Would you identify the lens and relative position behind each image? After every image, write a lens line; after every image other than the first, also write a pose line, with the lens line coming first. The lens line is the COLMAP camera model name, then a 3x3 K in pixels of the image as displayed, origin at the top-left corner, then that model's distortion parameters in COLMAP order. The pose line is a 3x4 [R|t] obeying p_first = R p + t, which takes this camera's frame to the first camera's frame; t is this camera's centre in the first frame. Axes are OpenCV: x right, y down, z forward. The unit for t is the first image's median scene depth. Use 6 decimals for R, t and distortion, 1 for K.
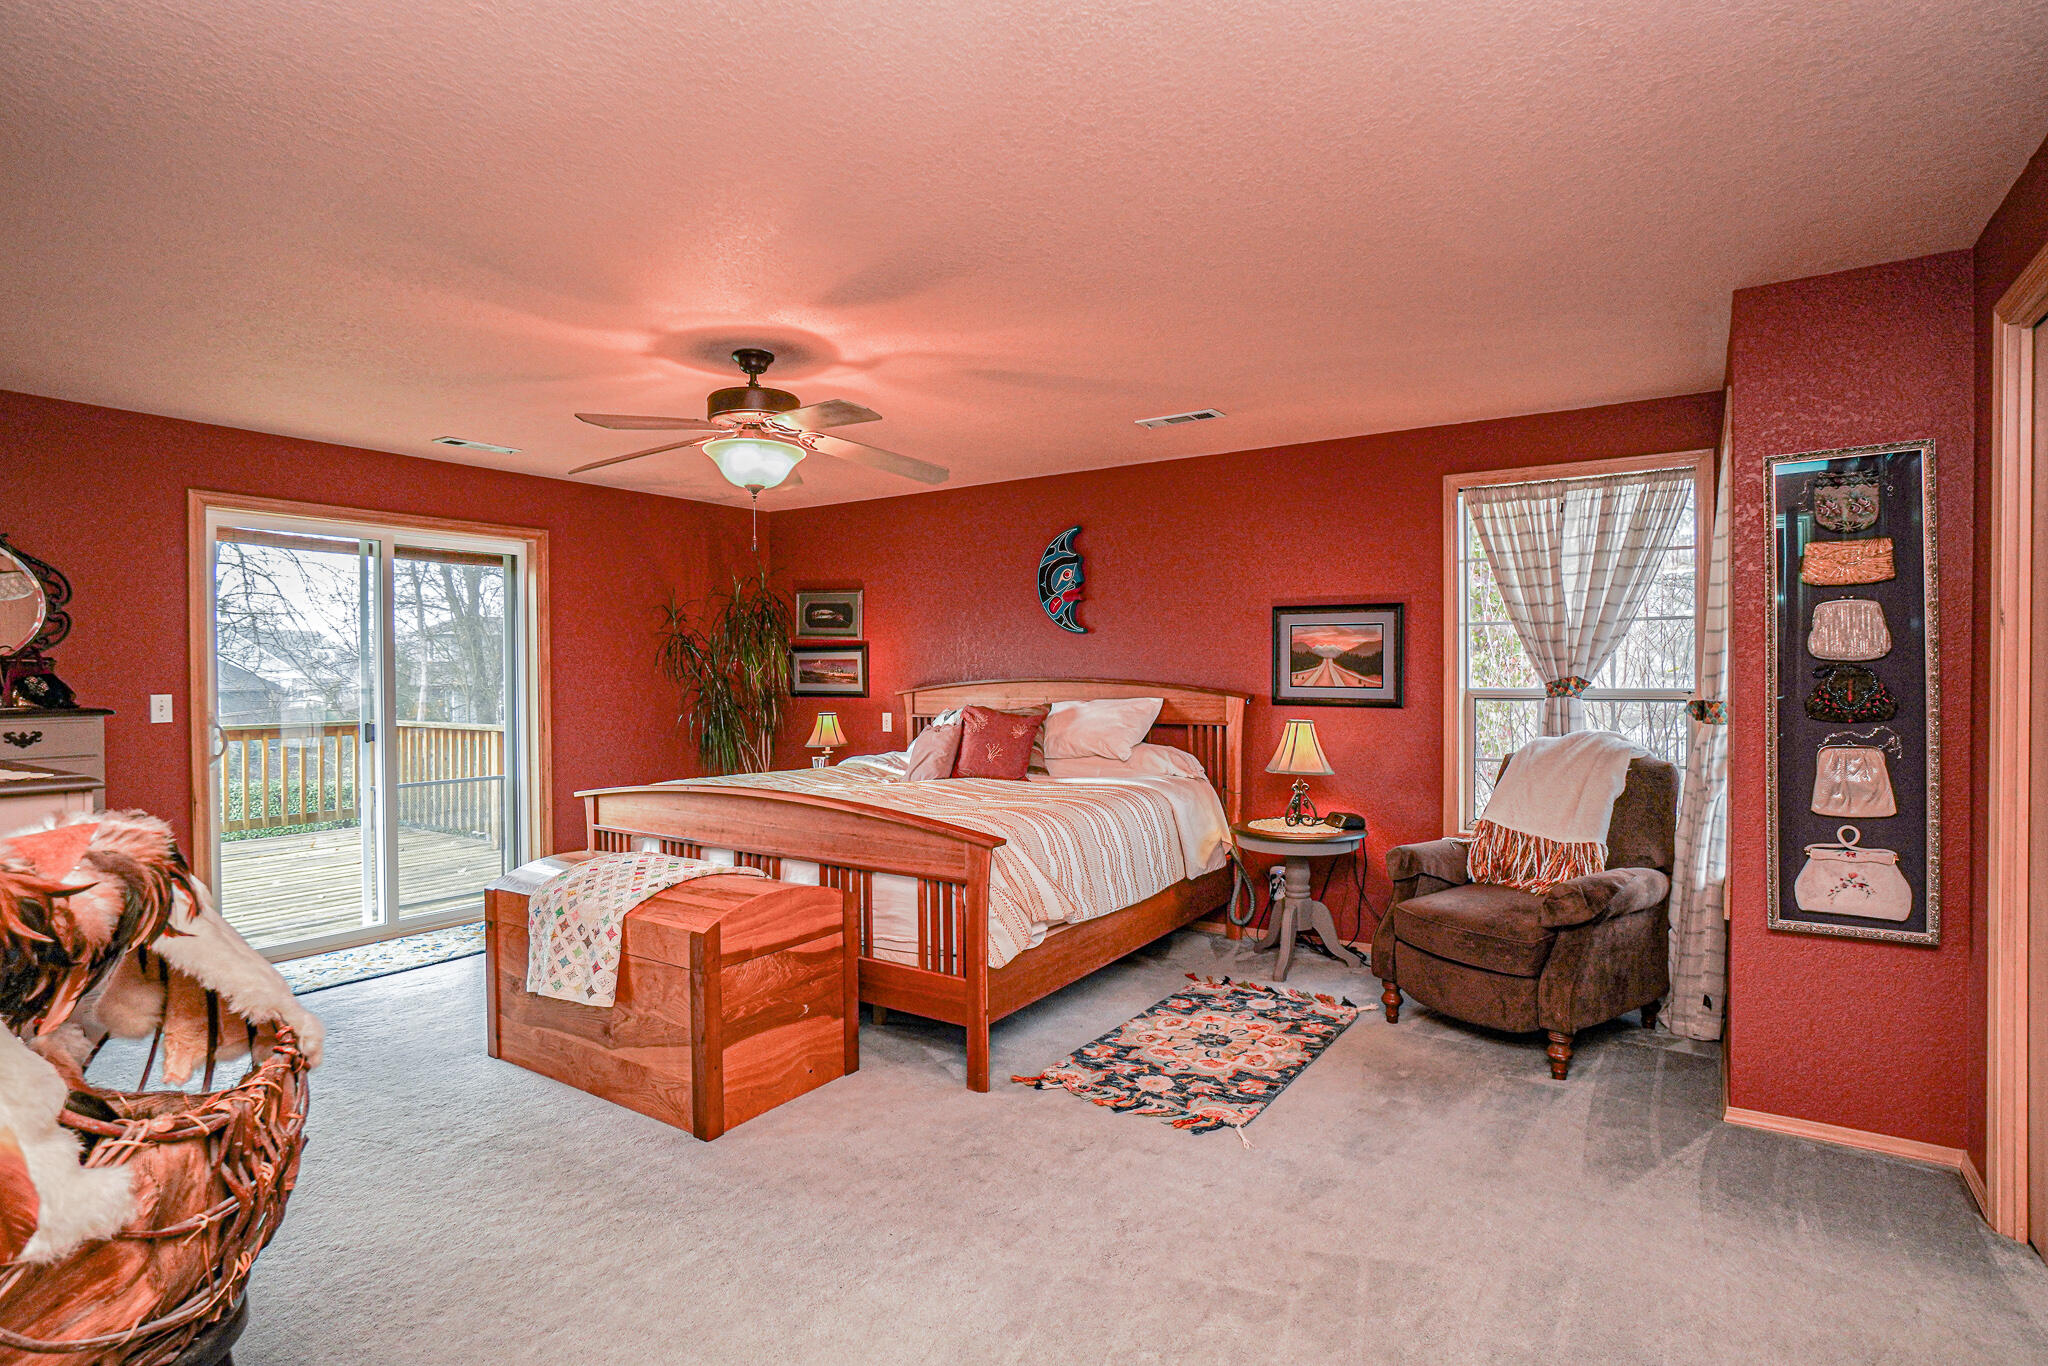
lens RADIAL K [[1093.5, 0, 1025.3], [0, 1093.5, 685.3], [0, 0, 1]] dist [-0.020325, 0.016626]
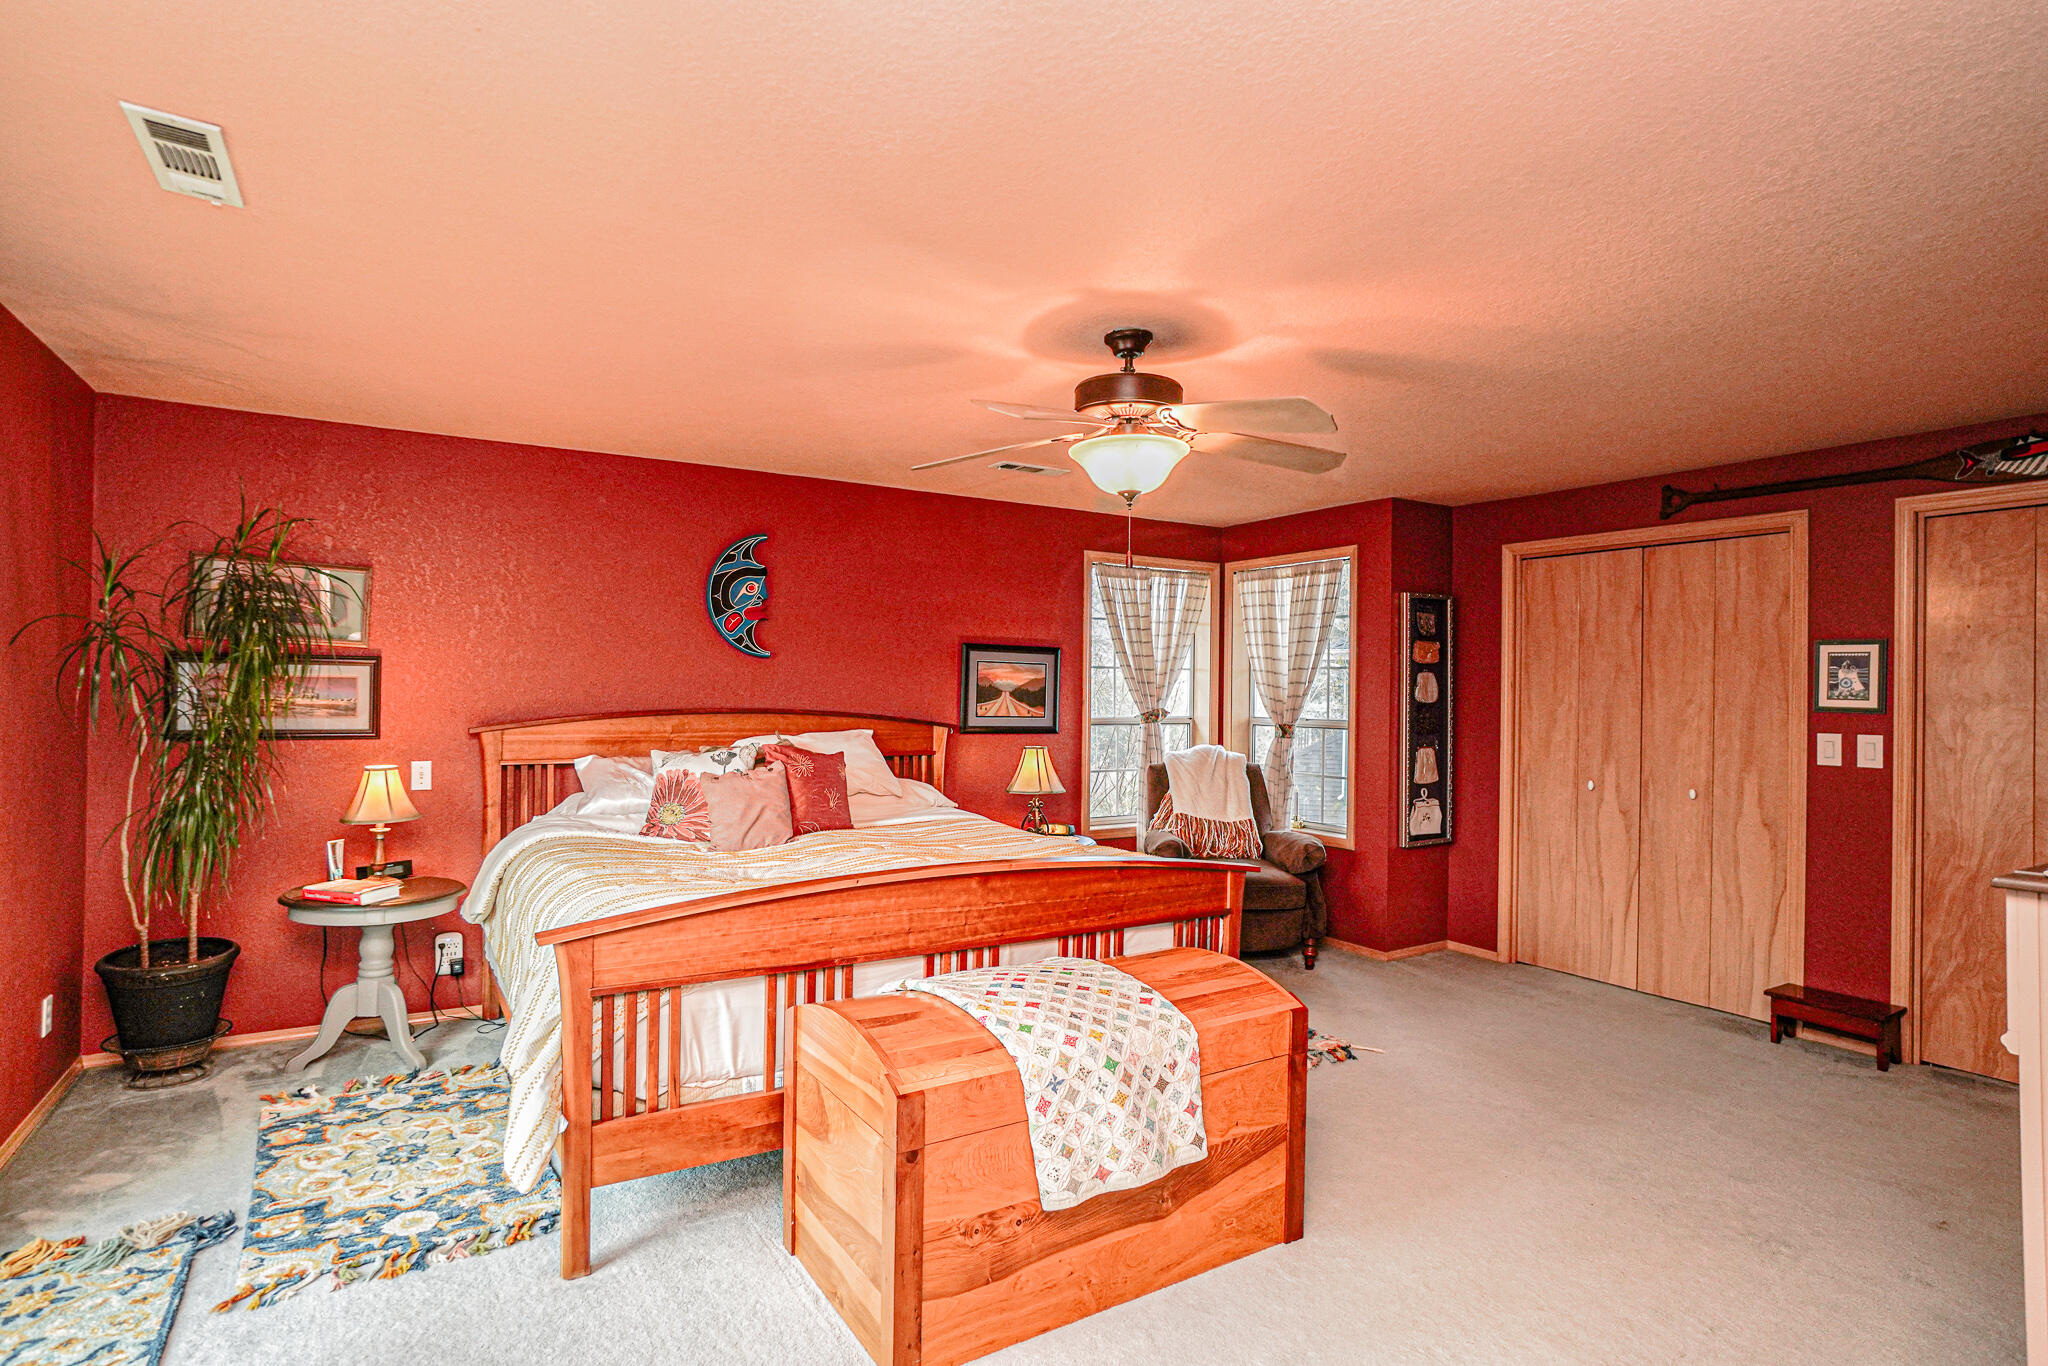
lens RADIAL K [[1073.8, 0, 1025.8], [0, 1073.8, 684.1], [0, 0, 1]] dist [-0.019927, 0.000135]
pose [[0.369319, 0.011689, 0.929229, -0.763172], [-0.002516, 0.999930, -0.011578, -0.019702], [-0.929299, 0.001938, 0.369323, 0.567111]]
